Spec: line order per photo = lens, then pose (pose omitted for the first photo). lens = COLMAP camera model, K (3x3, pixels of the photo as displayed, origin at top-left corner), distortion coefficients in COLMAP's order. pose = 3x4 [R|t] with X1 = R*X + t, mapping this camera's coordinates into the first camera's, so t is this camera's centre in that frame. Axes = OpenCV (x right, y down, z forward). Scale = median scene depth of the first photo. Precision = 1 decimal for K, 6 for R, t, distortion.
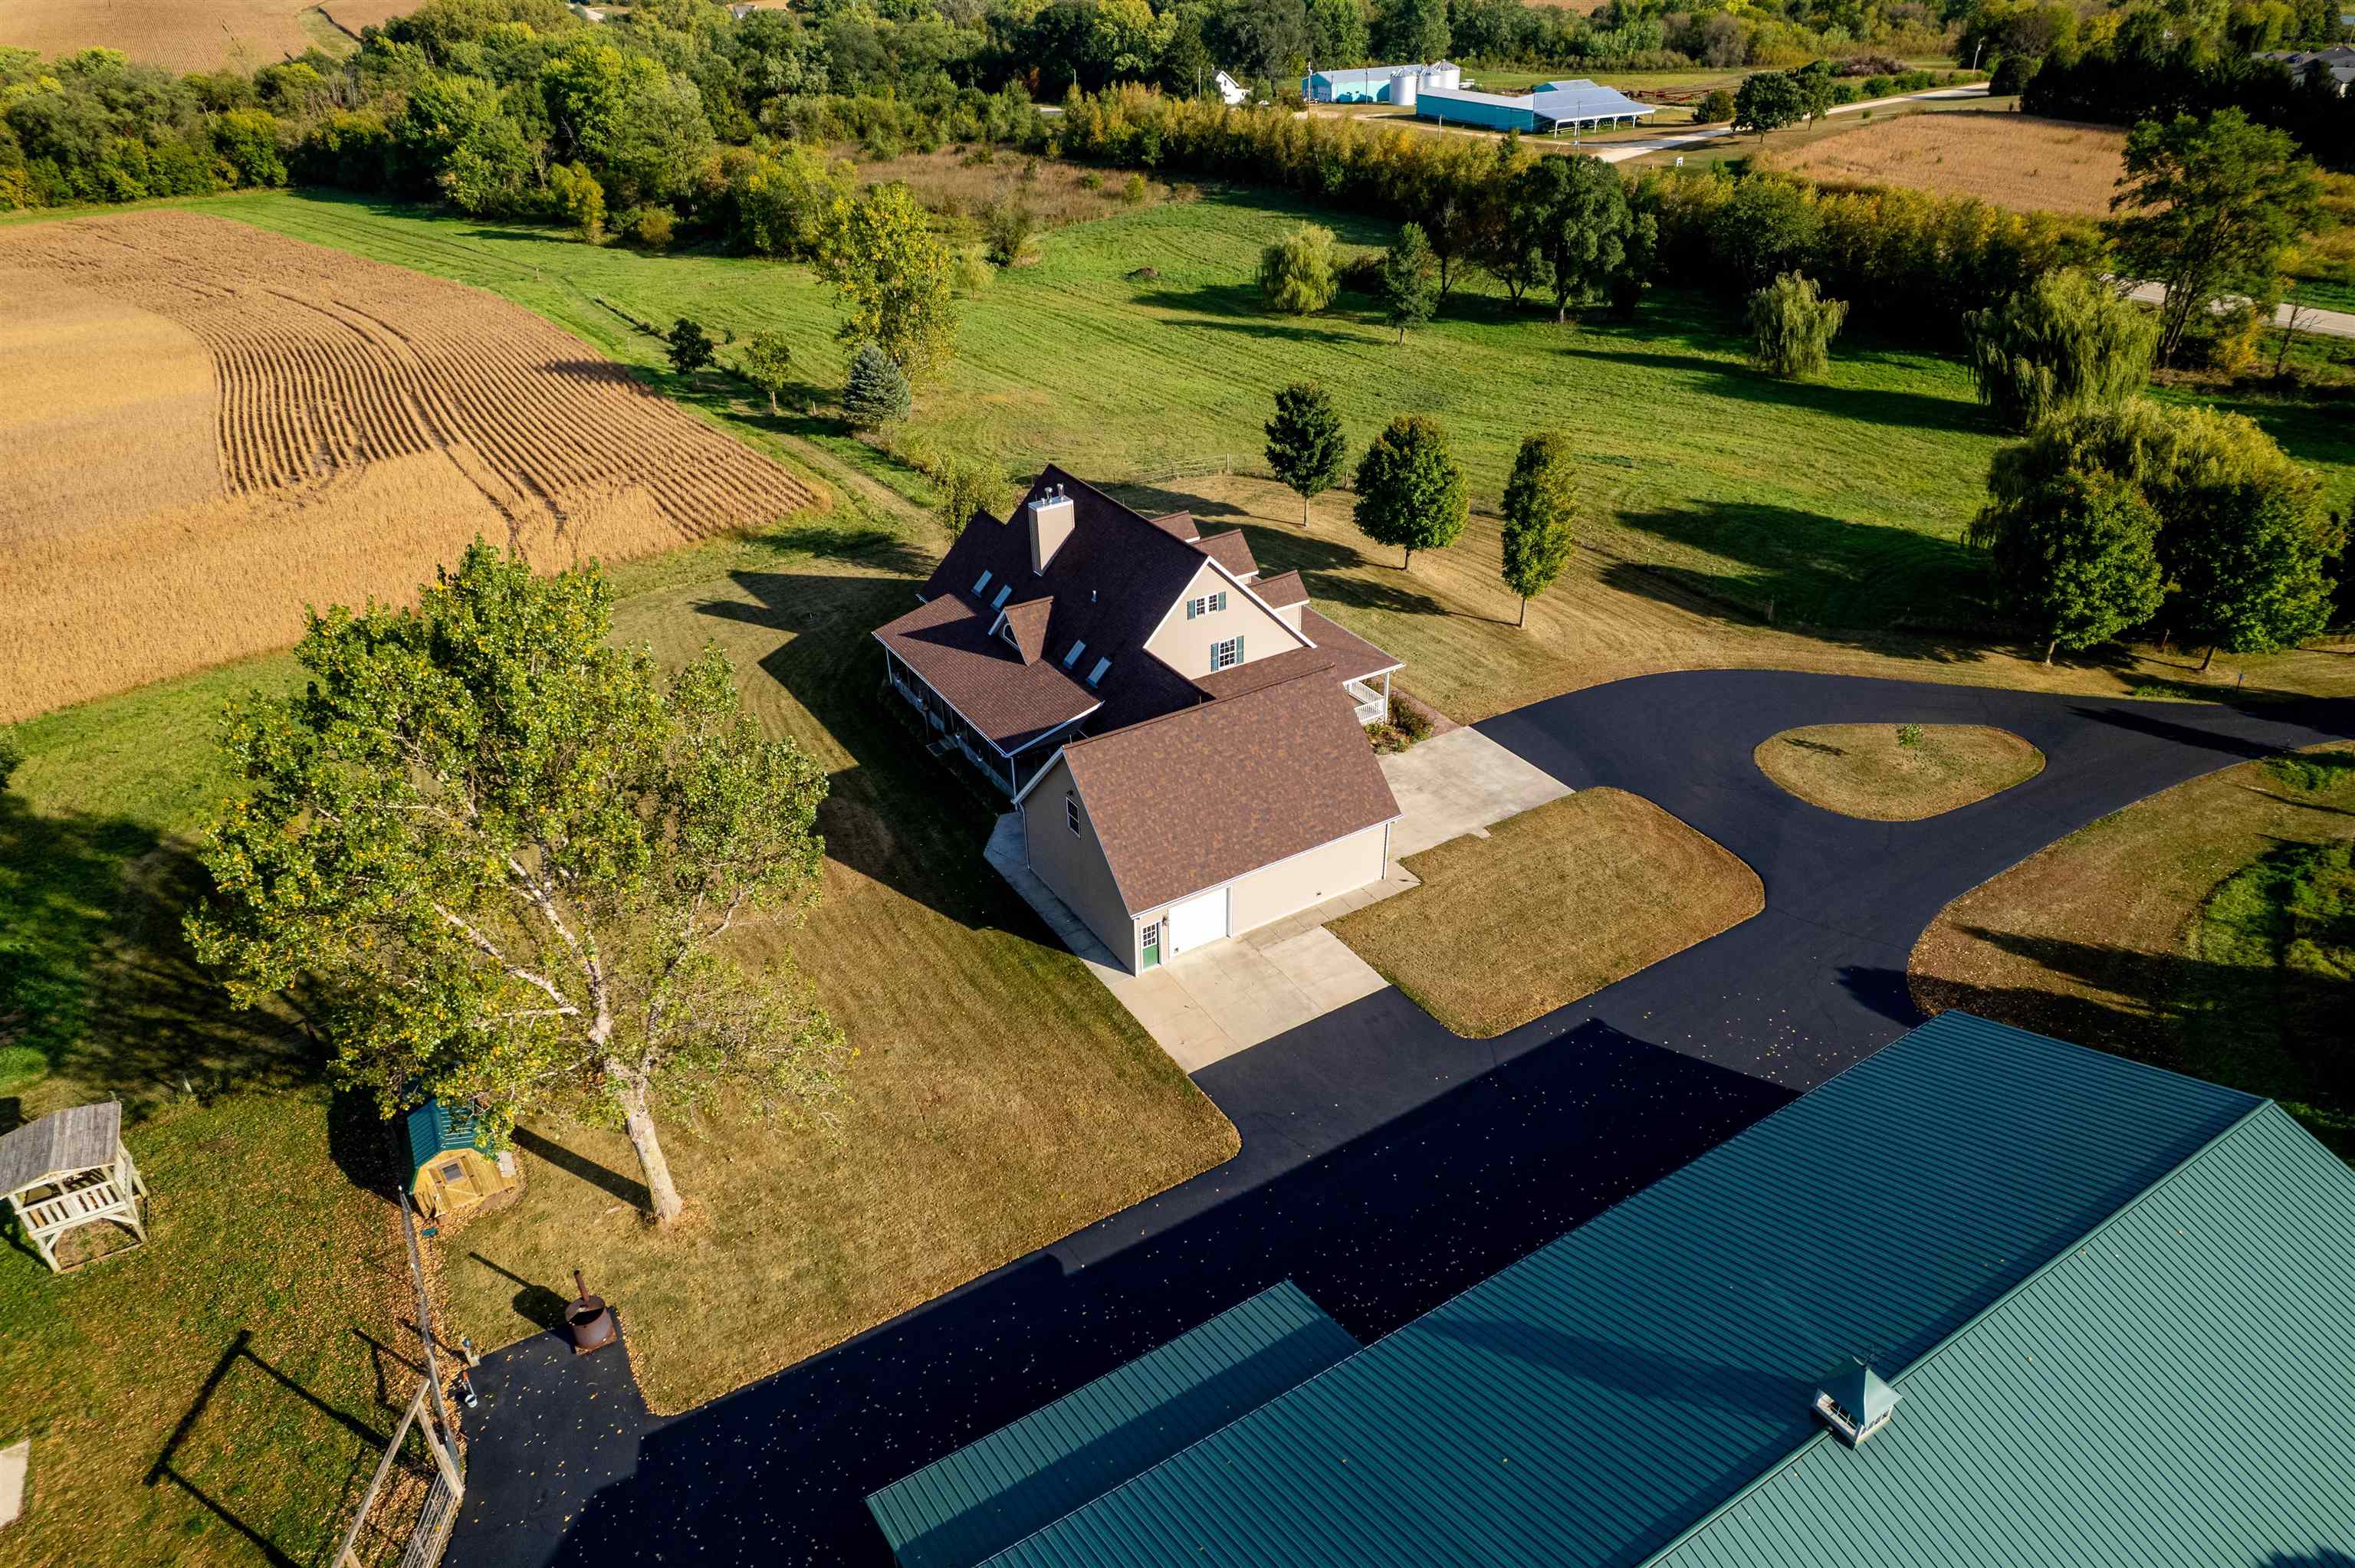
lens RADIAL K [[1504.8, 0, 1188.9], [0, 1504.8, 801.8], [0, 0, 1]] dist [-0.069770, 0.064500]
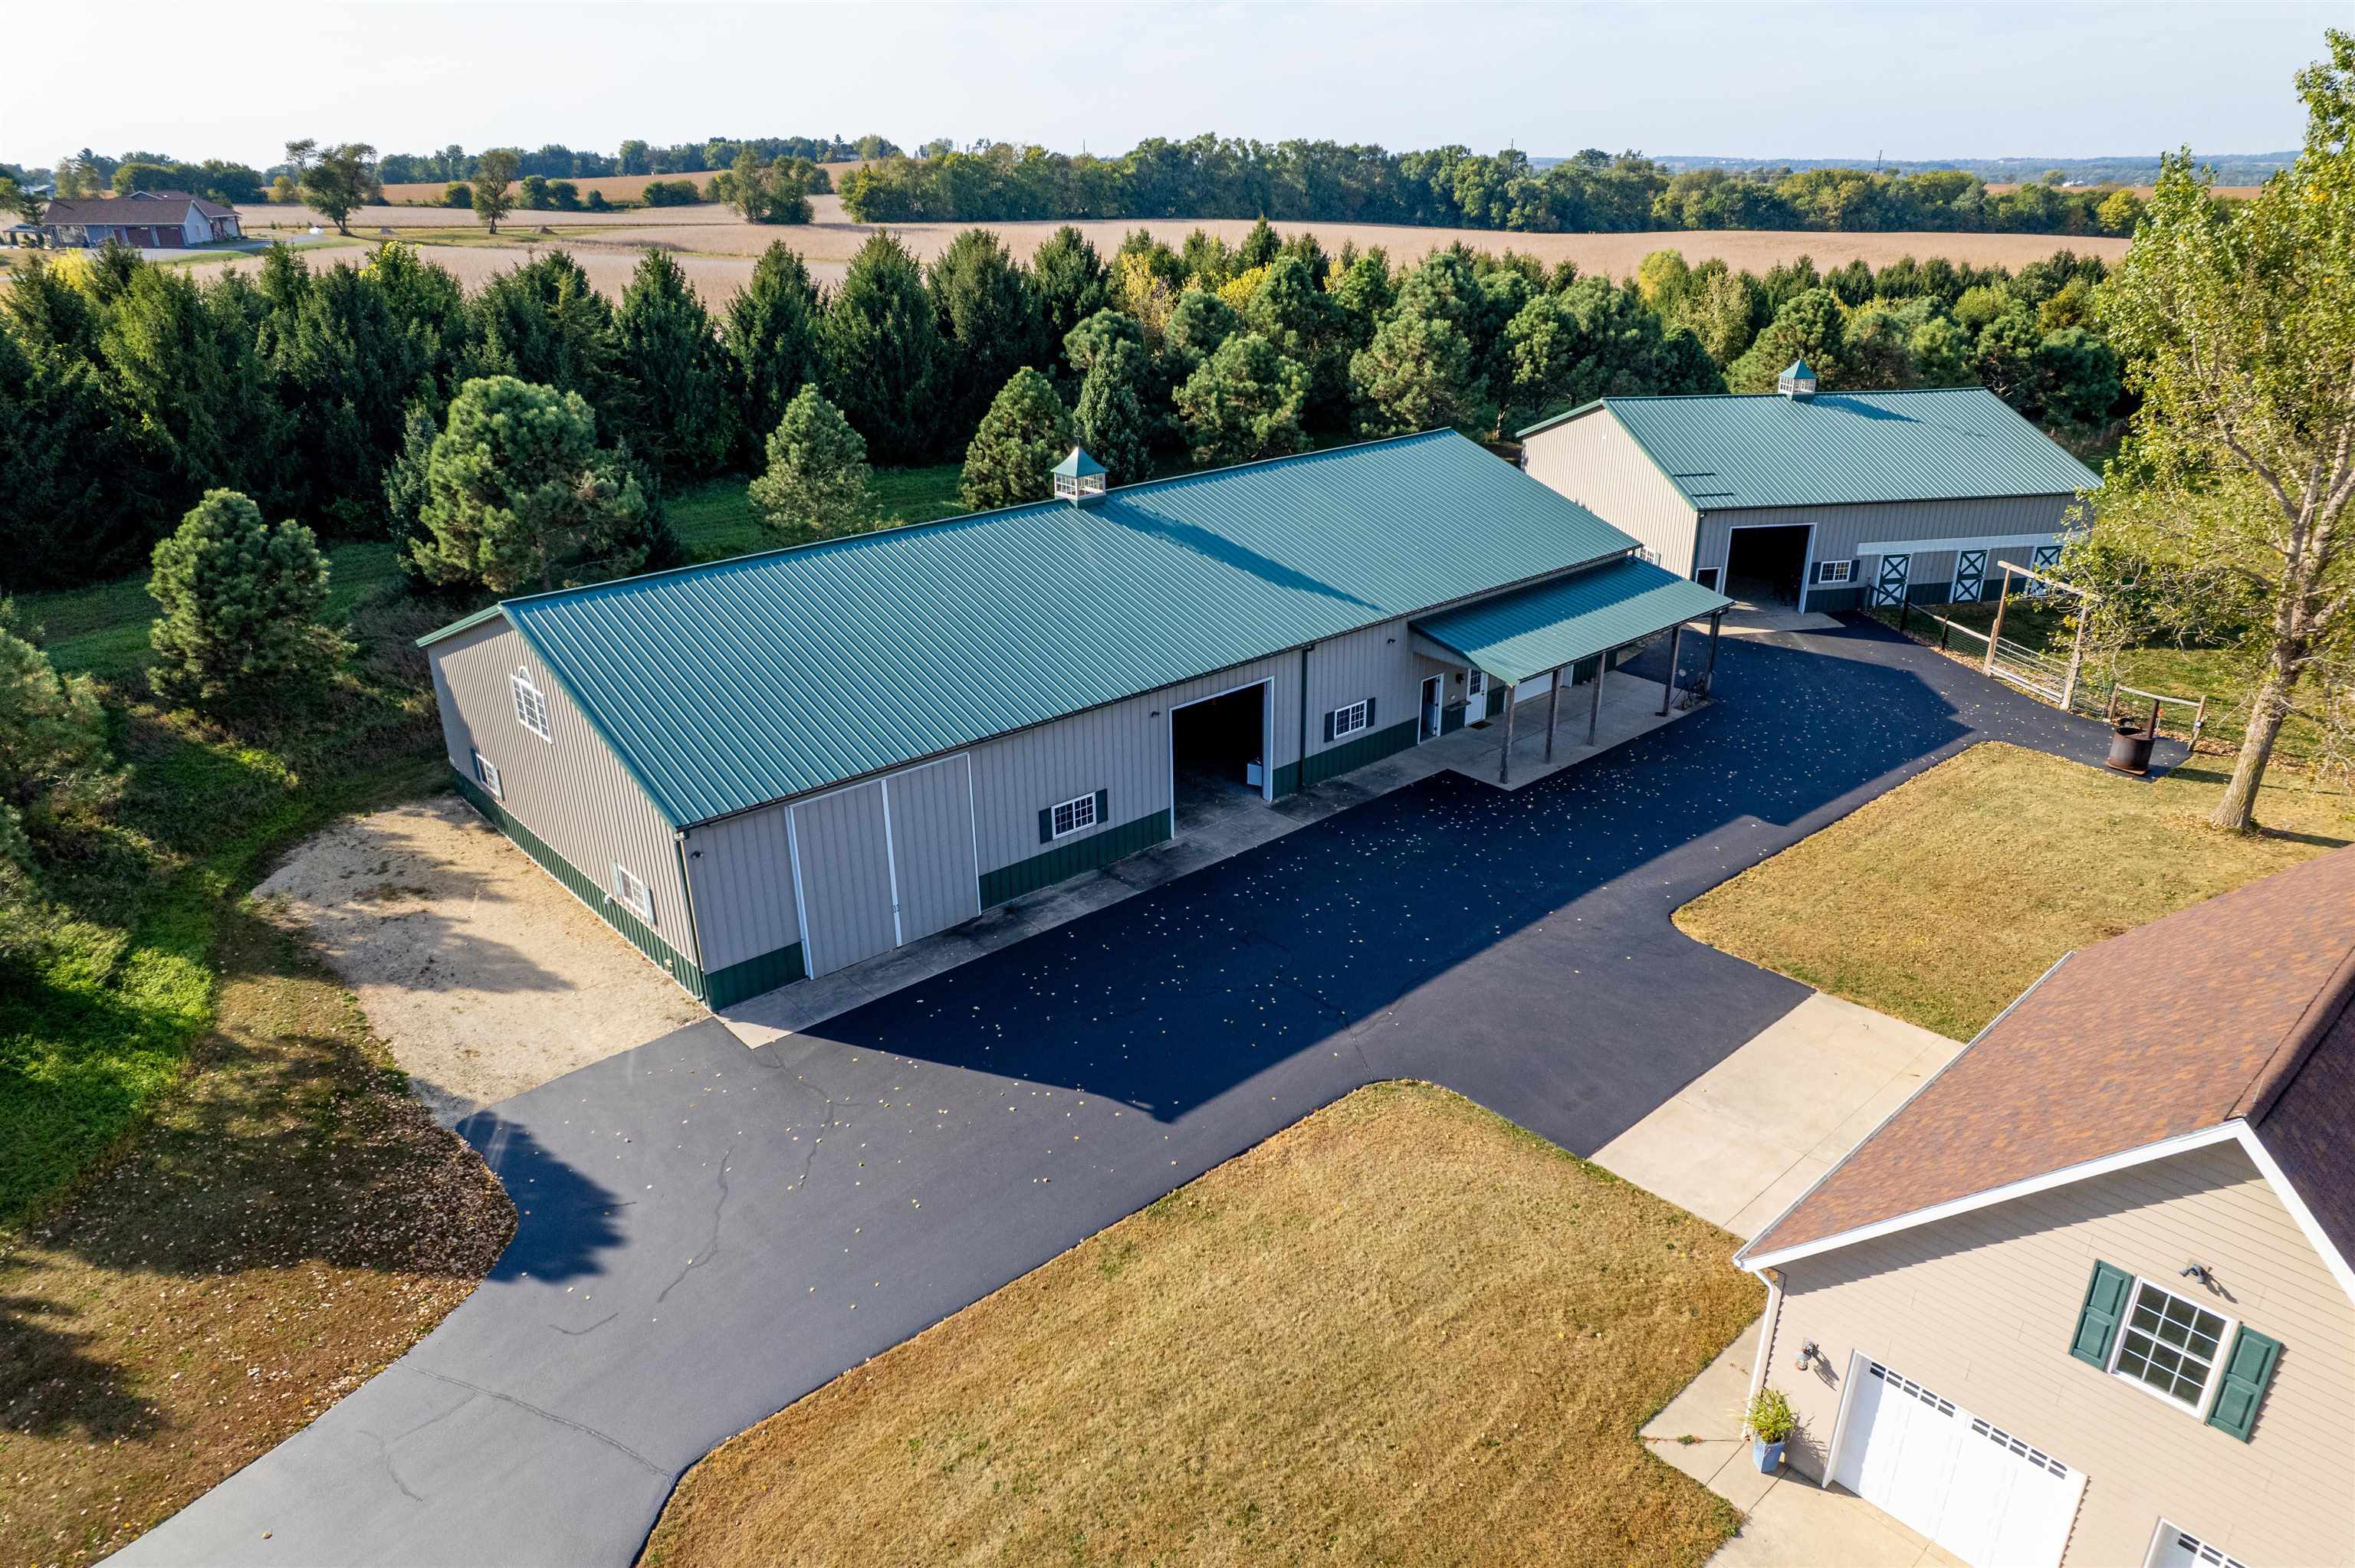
lens RADIAL K [[1504.8, 0, 1188.9], [0, 1504.8, 801.8], [0, 0, 1]] dist [-0.069770, 0.064500]
pose [[-0.984969, 0.083551, -0.151177, 0.274406], [-0.075594, 0.578450, 0.812207, -0.280608], [0.155309, 0.811427, -0.563440, 0.967866]]
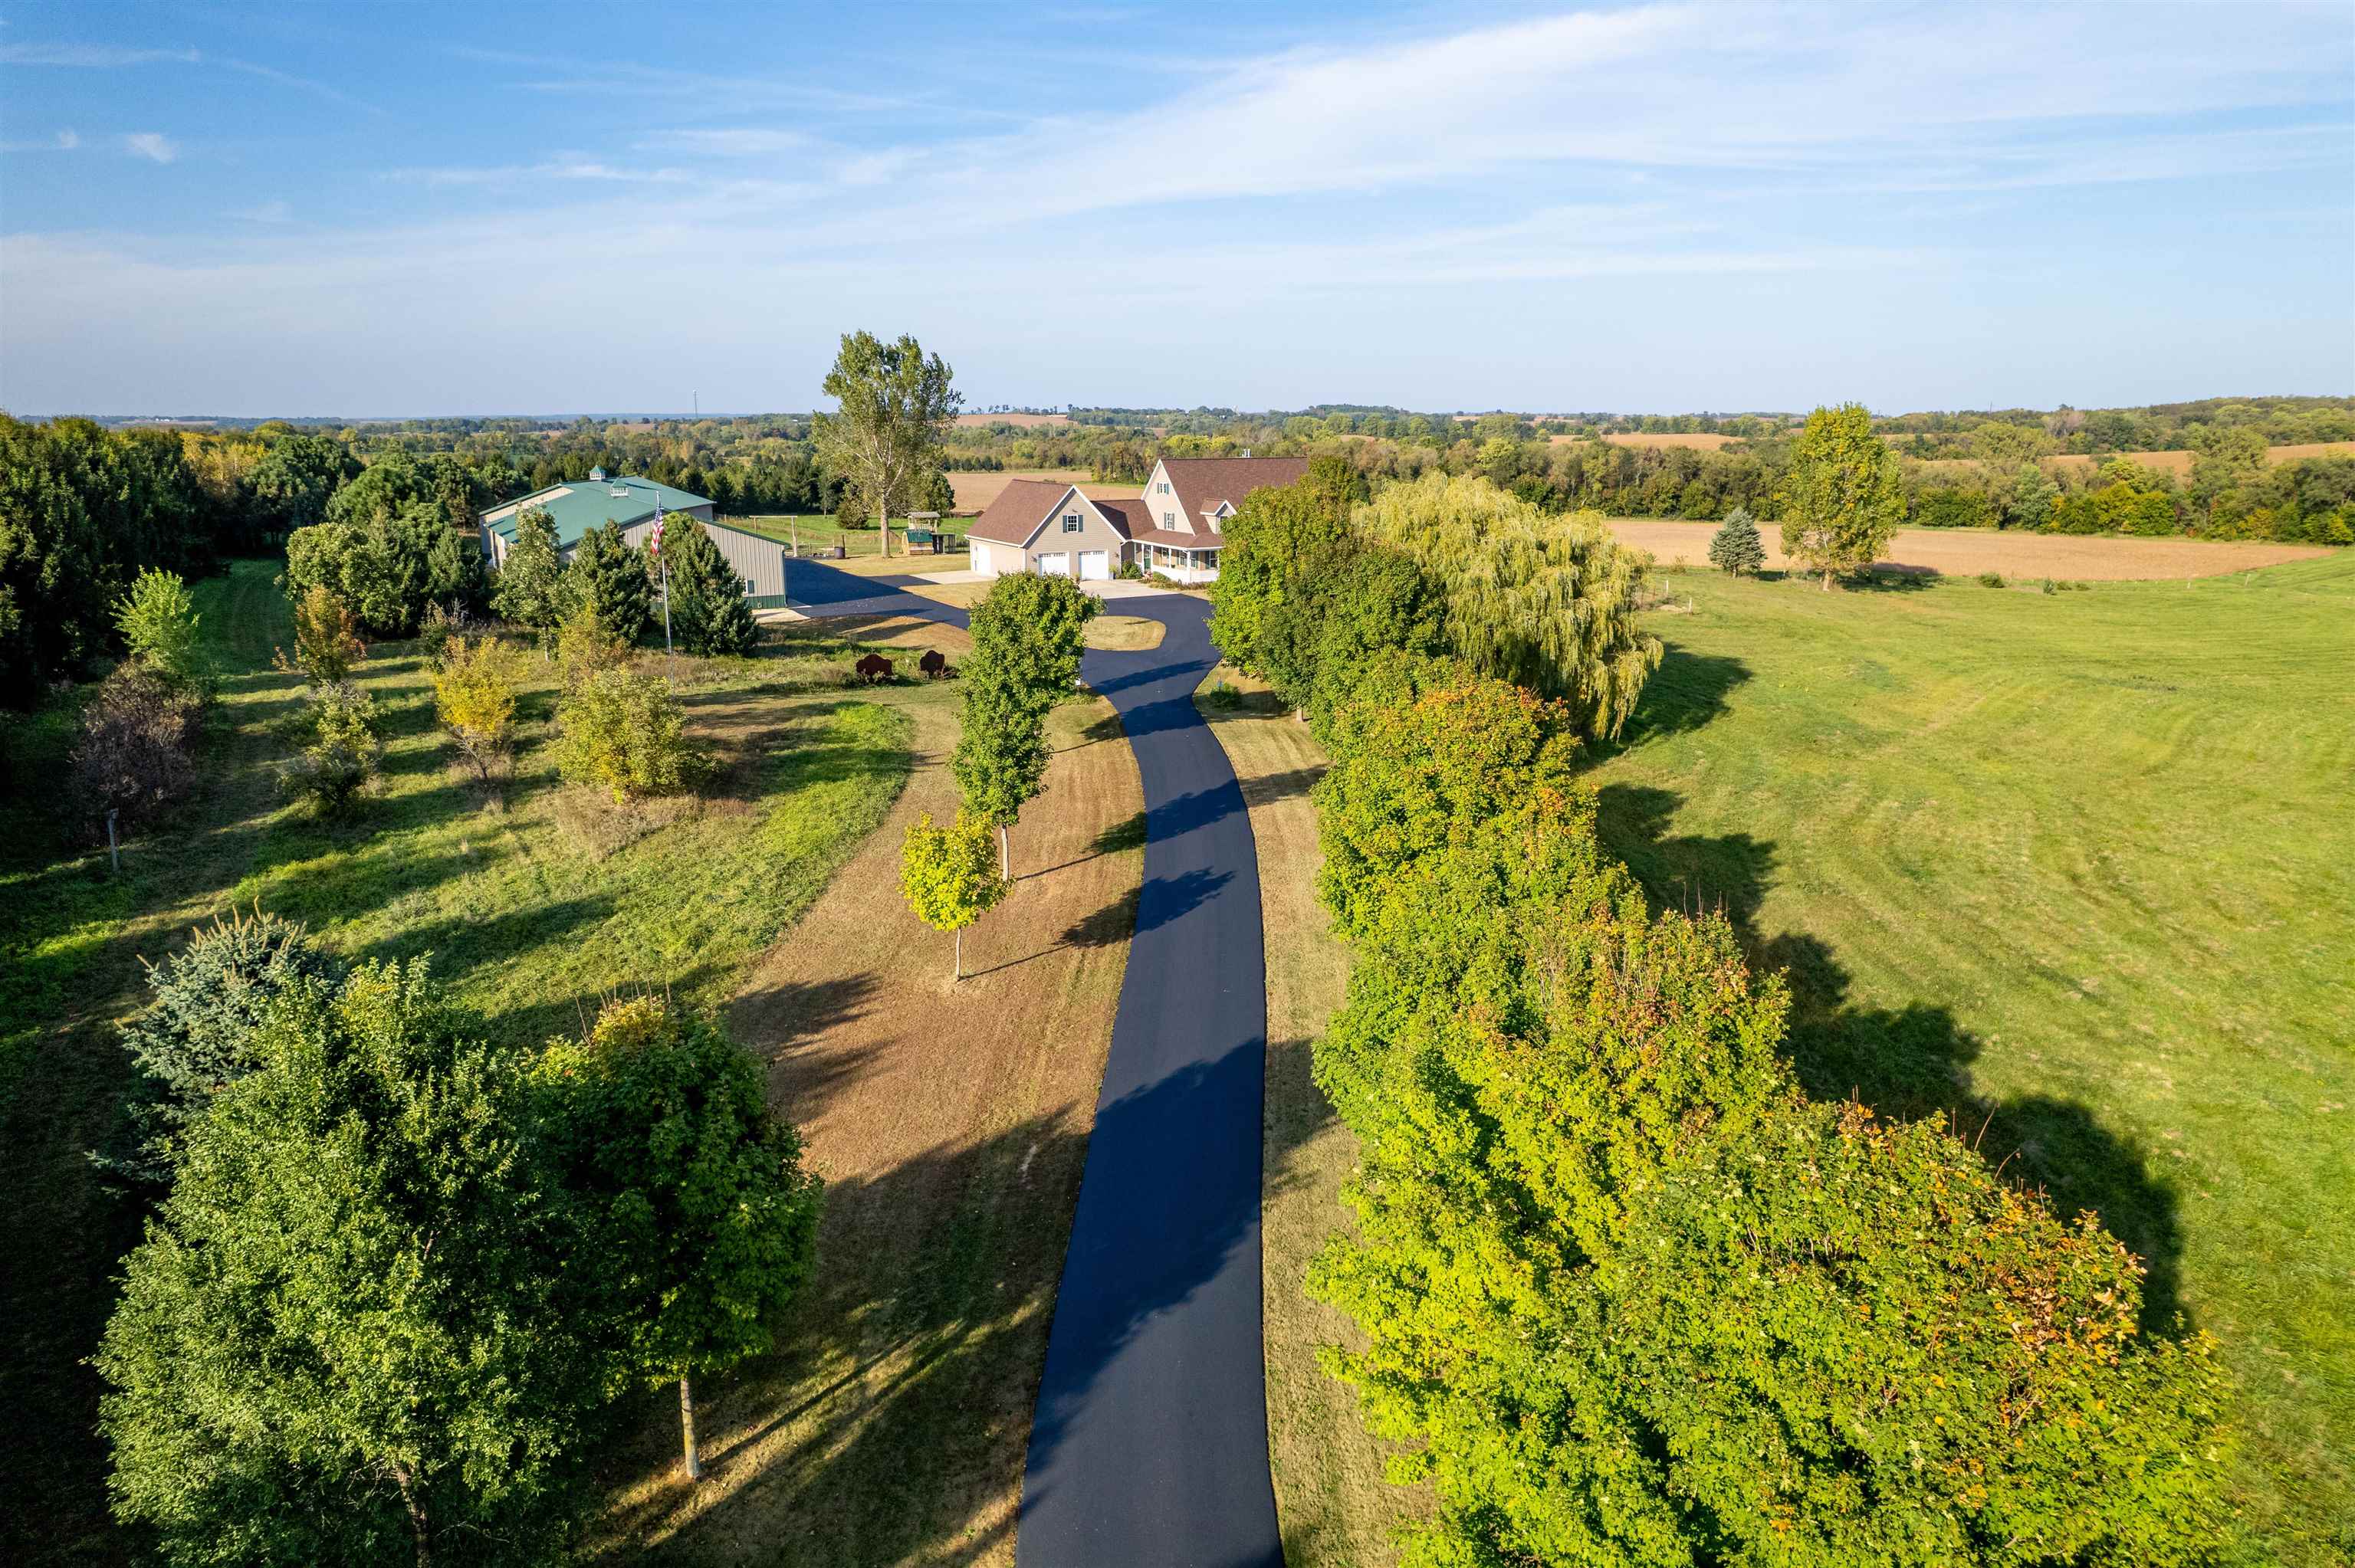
lens RADIAL K [[1512.7, 0, 1190.8], [0, 1512.7, 802.6], [0, 0, 1]] dist [-0.085239, 0.083239]
pose [[-0.049637, 0.262175, -0.963743, 1.952879], [-0.523653, 0.814841, 0.248639, -0.299078], [0.850484, 0.517008, 0.096843, 1.049824]]
